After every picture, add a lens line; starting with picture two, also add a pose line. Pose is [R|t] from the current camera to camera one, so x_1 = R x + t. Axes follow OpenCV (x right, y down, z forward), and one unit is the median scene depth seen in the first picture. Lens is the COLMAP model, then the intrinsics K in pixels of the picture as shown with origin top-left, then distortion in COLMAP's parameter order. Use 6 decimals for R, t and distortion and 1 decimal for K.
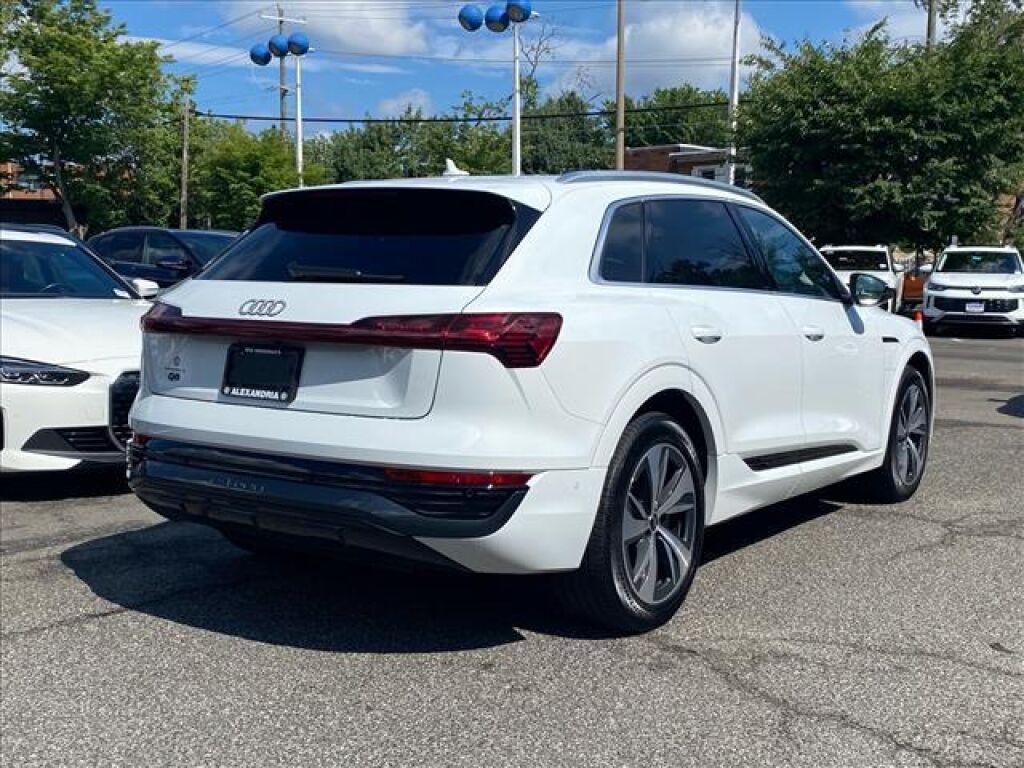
lens RADIAL K [[1237.4, 0, 535.1], [0, 1237.4, 386.7], [0, 0, 1]] dist [0.157200, -0.552295]
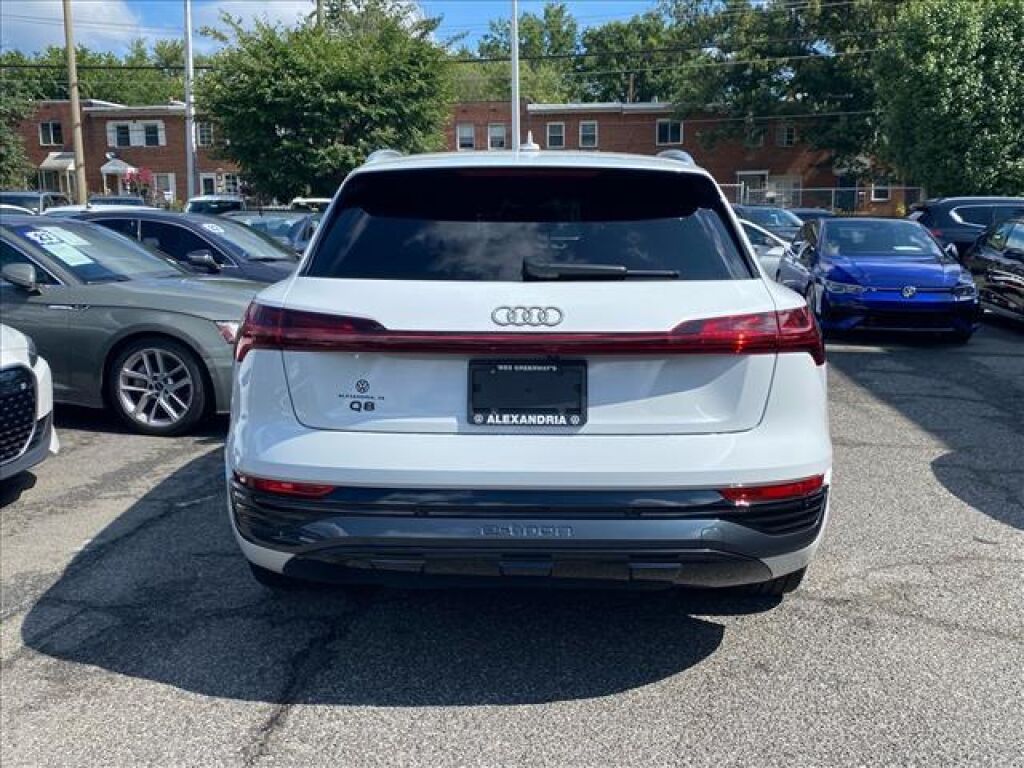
lens RADIAL K [[967.4, 0, 512.0], [0, 967.4, 384.0], [0, 0, 1]] dist [0.007332, -0.006354]
pose [[0.820287, -0.104365, 0.562350, -0.142443], [0.055818, 0.993125, 0.102891, -0.020377], [-0.569222, -0.053011, 0.820473, 0.116697]]
